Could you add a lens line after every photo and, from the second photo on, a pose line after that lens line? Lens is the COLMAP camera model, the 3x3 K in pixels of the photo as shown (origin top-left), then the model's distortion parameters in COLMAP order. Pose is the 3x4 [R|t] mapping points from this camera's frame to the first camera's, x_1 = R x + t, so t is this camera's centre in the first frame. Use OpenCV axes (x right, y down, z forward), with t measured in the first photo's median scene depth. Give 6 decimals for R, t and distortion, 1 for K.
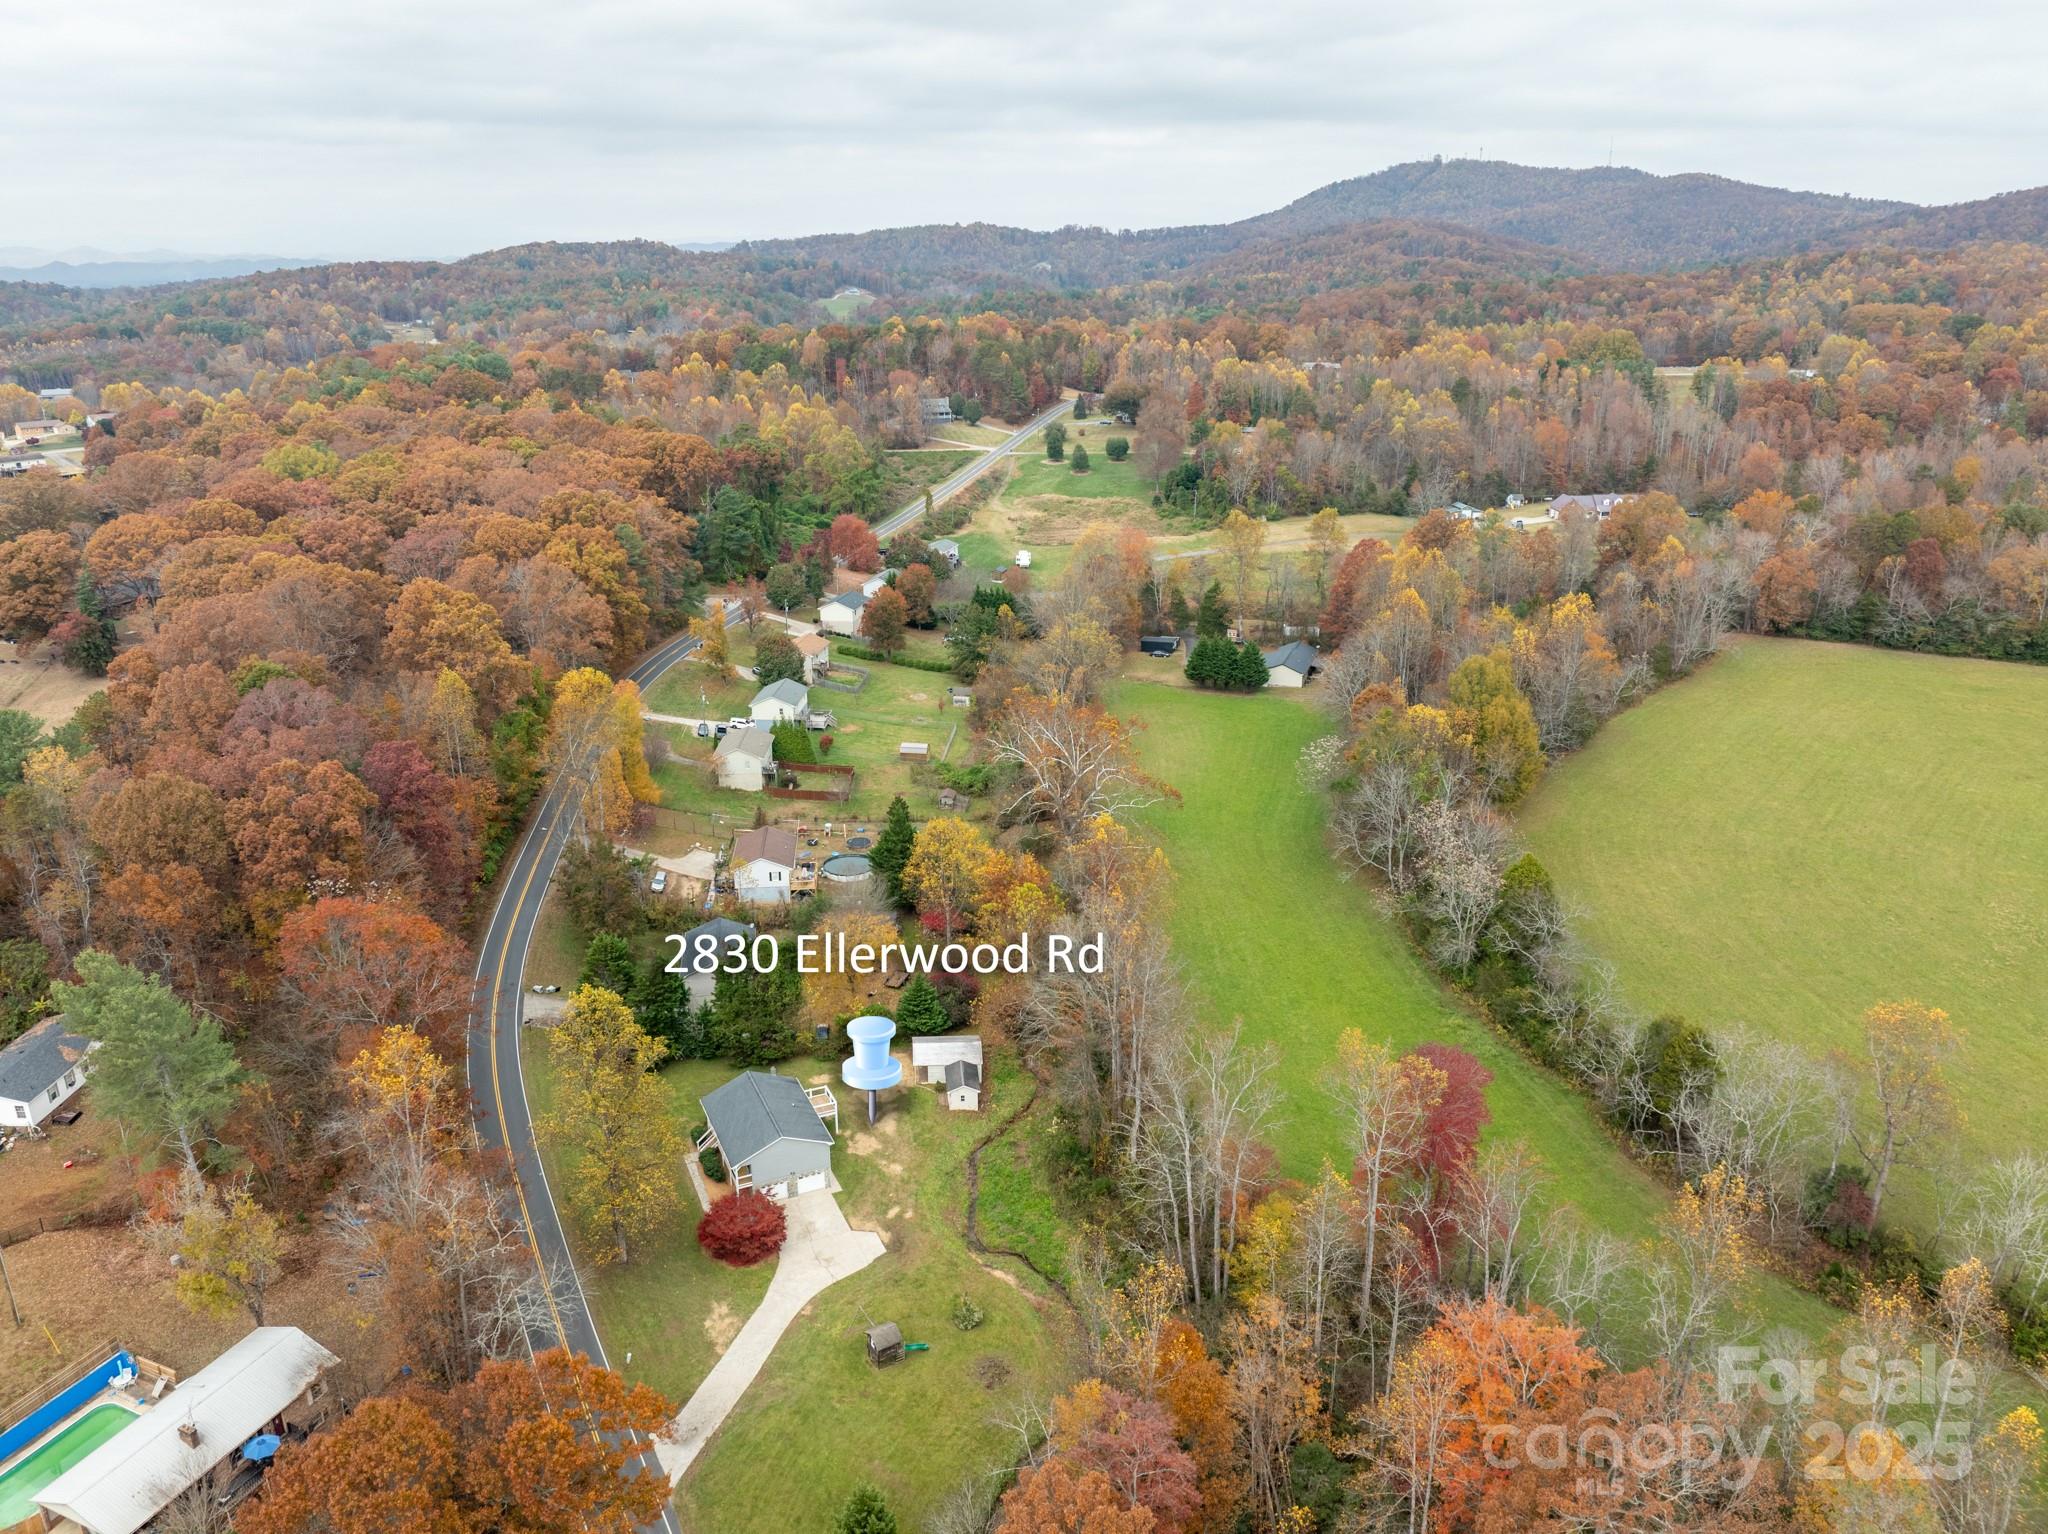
lens RADIAL K [[1450.4, 0, 1024.2], [0, 1450.4, 752.0], [0, 0, 1]] dist [-0.028008, -0.013687]
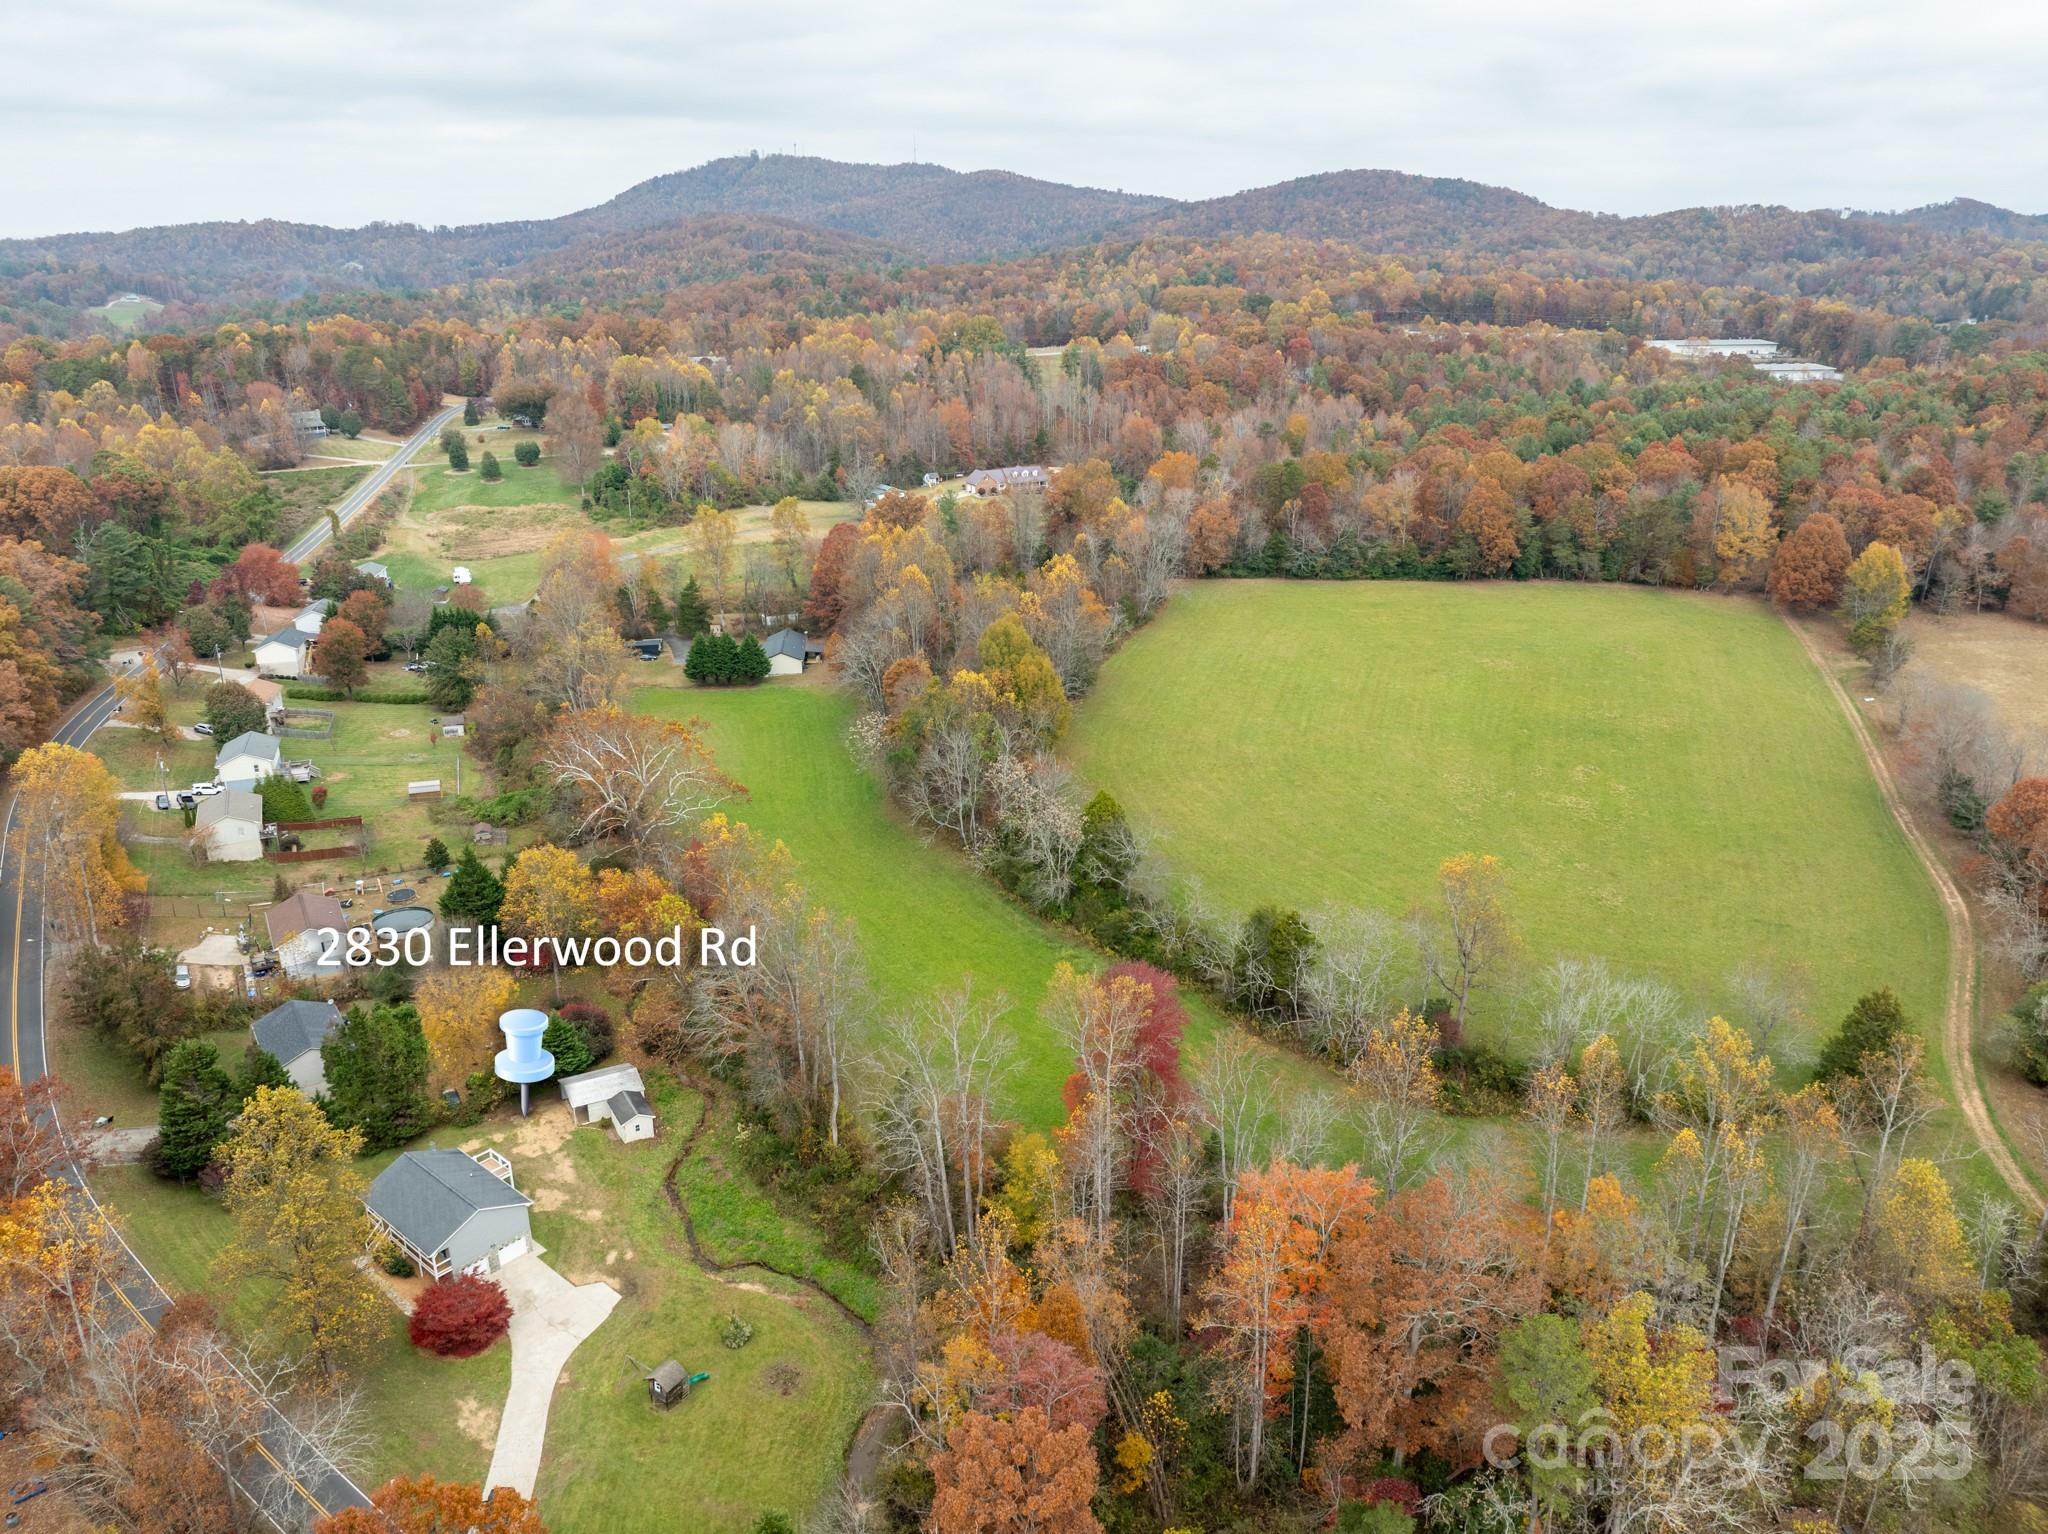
lens RADIAL K [[1454.1, 0, 1025.1], [0, 1454.1, 749.1], [0, 0, 1]] dist [-0.027317, -0.028709]
pose [[0.905176, -0.138501, 0.401838, -0.093315], [0.138164, 0.989955, 0.029981, -0.001049], [-0.401954, 0.028381, 0.915220, 0.008524]]
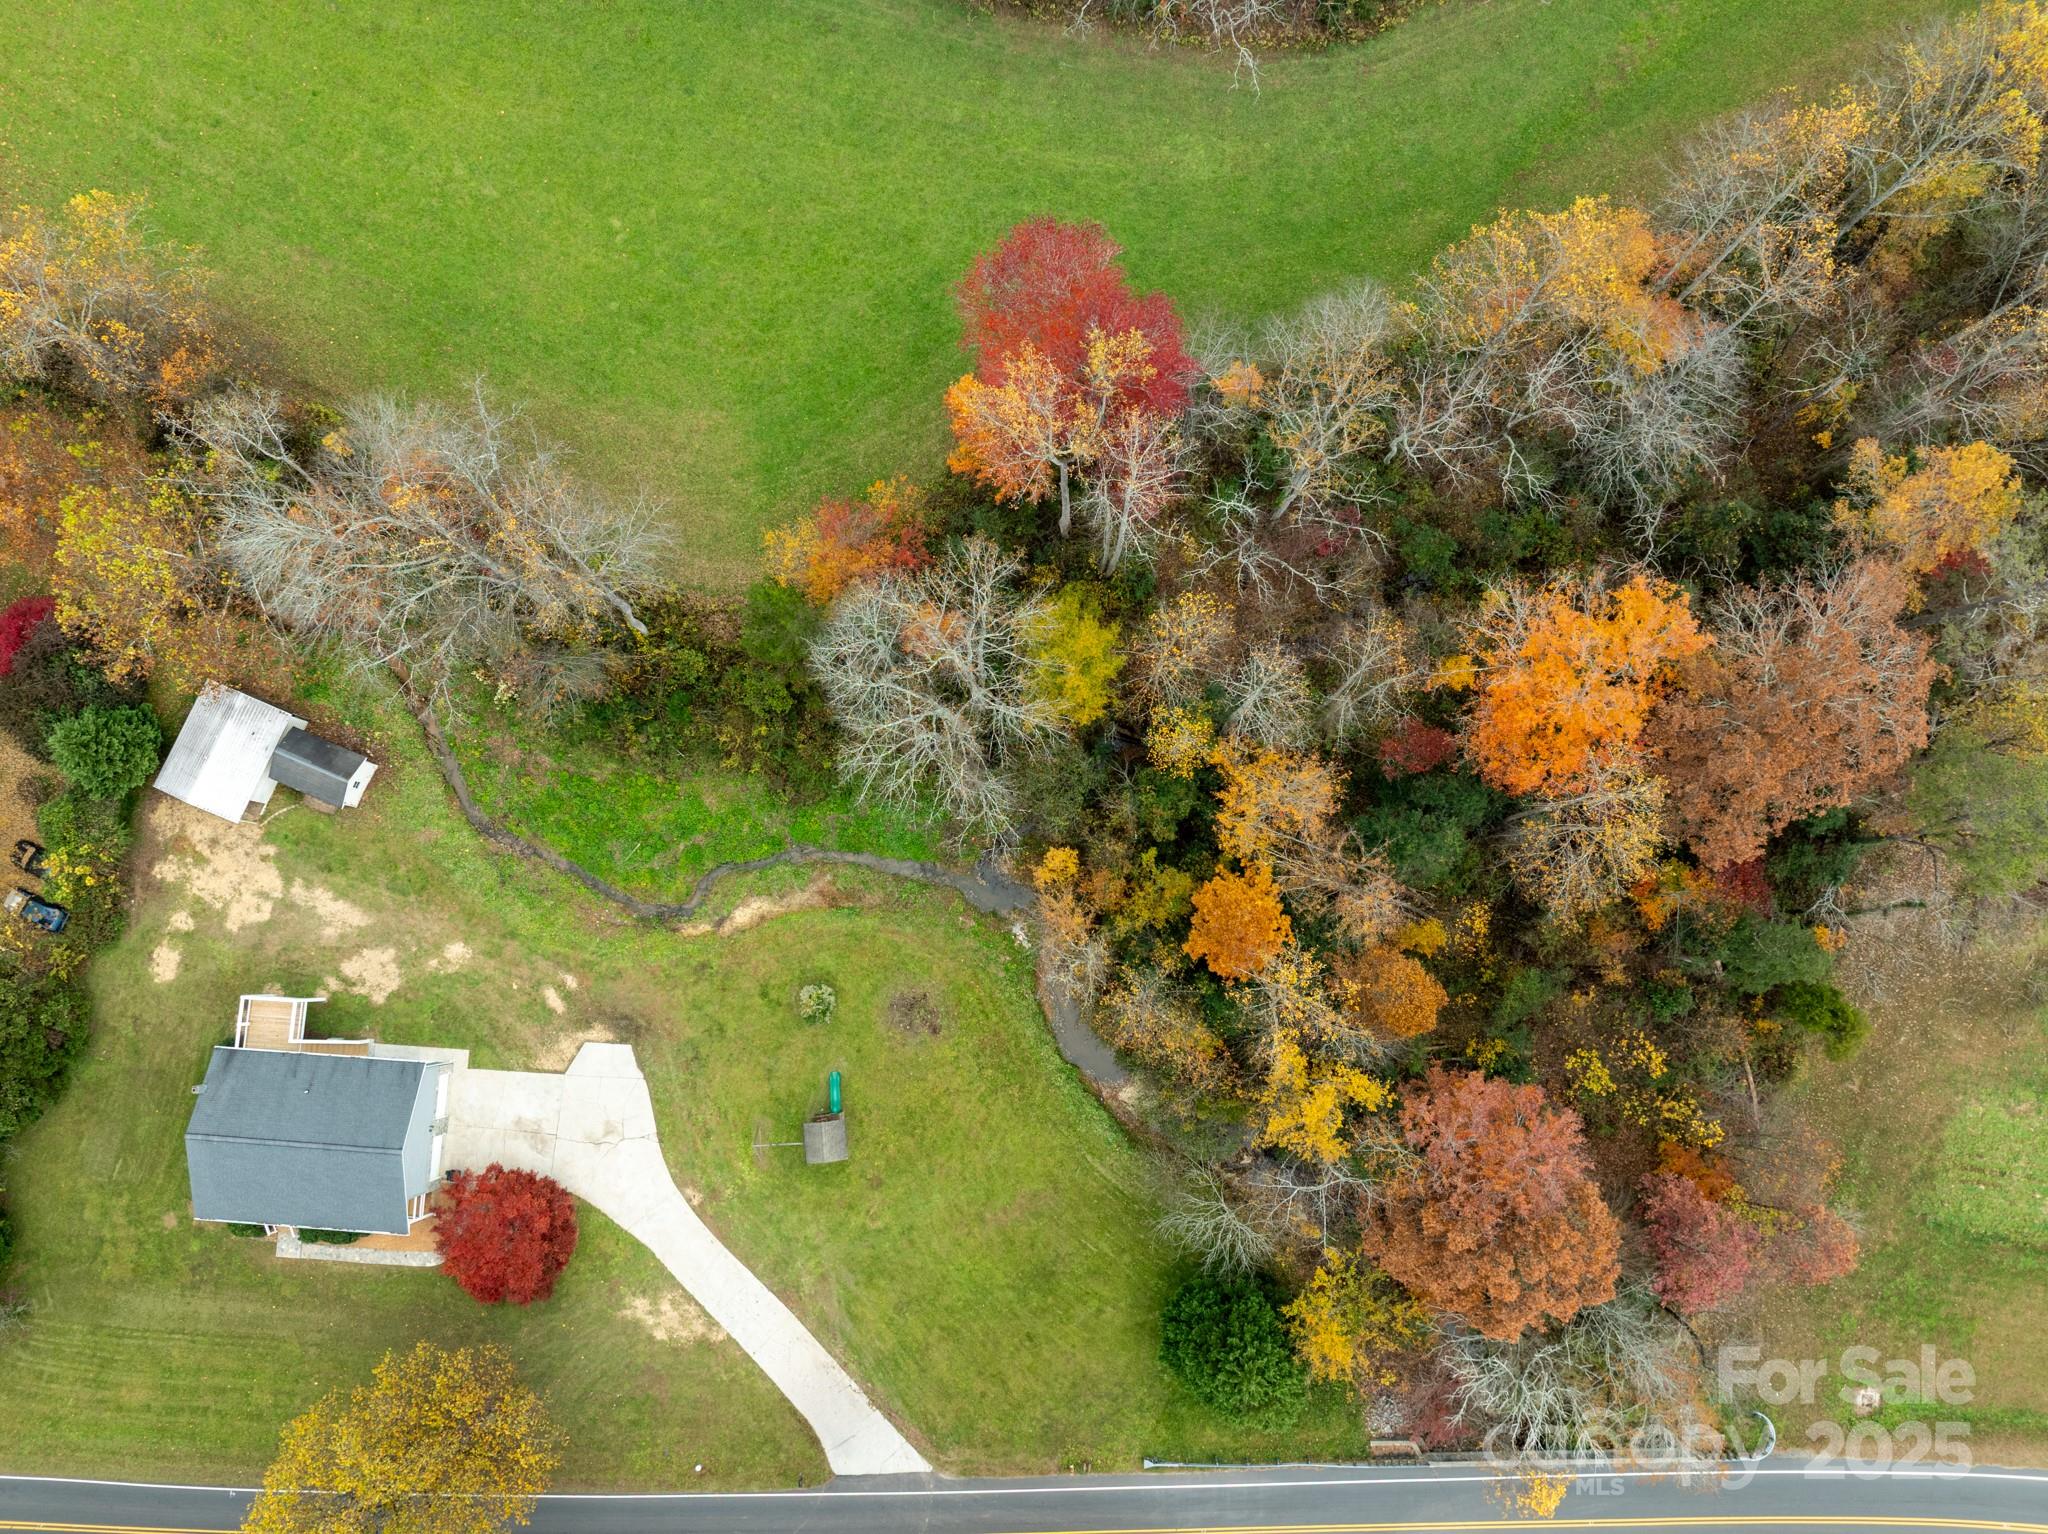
lens RADIAL K [[1464.2, 0, 1022.7], [0, 1464.2, 738.7], [0, 0, 1]] dist [-0.040097, 0.000449]
pose [[0.467557, -0.875277, 0.123618, 0.016792], [0.288189, 0.283139, 0.914756, -0.137907], [-0.835666, -0.392075, 0.384629, 0.317074]]
